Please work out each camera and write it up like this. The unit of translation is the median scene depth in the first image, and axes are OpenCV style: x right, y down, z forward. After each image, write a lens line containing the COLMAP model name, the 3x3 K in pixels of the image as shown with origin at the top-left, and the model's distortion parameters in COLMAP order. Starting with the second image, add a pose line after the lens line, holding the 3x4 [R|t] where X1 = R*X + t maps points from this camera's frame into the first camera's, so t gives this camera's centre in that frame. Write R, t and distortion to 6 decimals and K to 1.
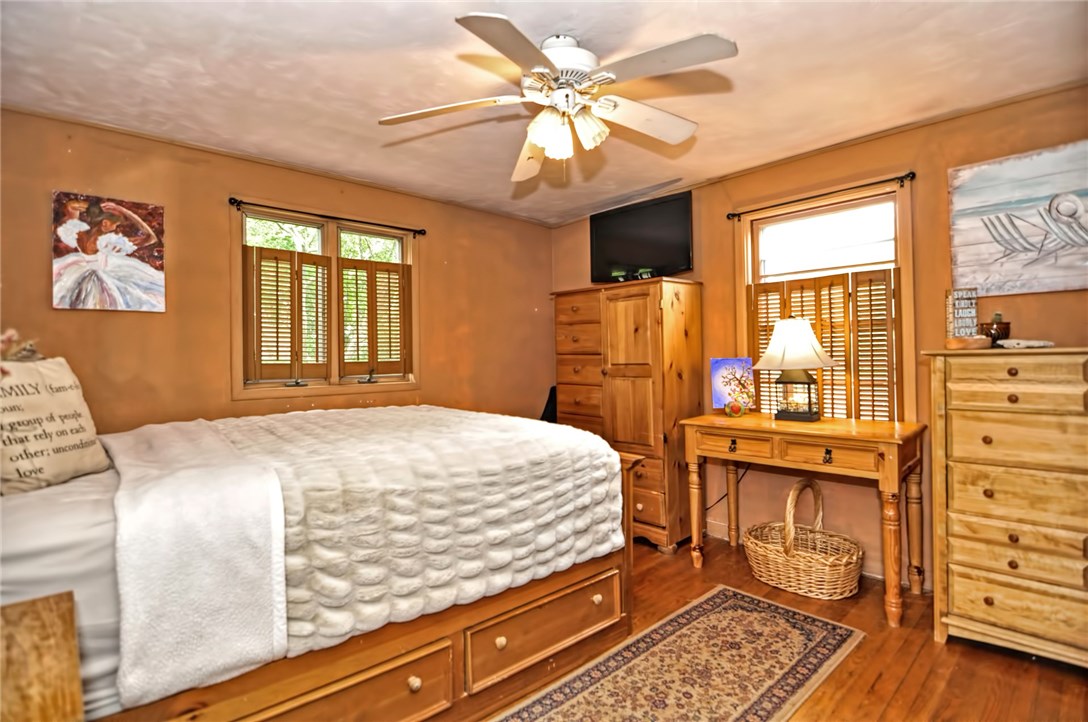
lens RADIAL K [[499.7, 0, 544.0], [0, 499.7, 361.0], [0, 0, 1]] dist [0.001000, -0.011414]
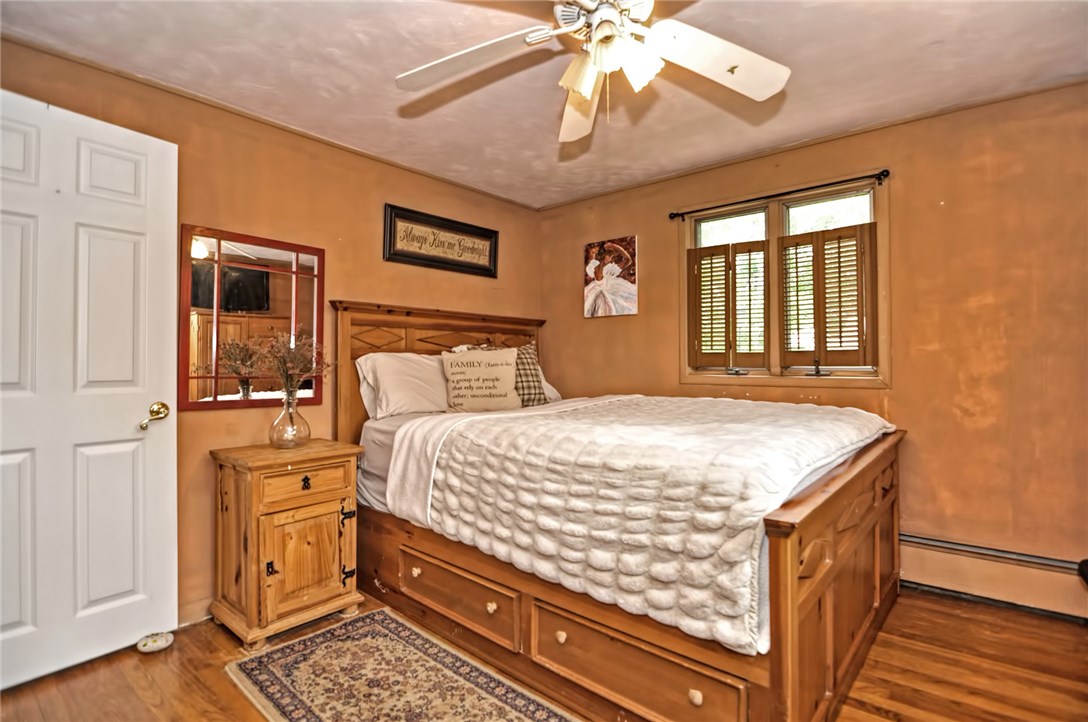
lens RADIAL K [[527.1, 0, 544.7], [0, 527.1, 356.6], [0, 0, 1]] dist [0.001890, -0.016112]
pose [[0.154772, 0.009549, -0.987904, 0.654284], [0.000407, 0.999953, 0.009729, 0.003247], [0.987950, -0.001907, 0.154761, 0.573980]]
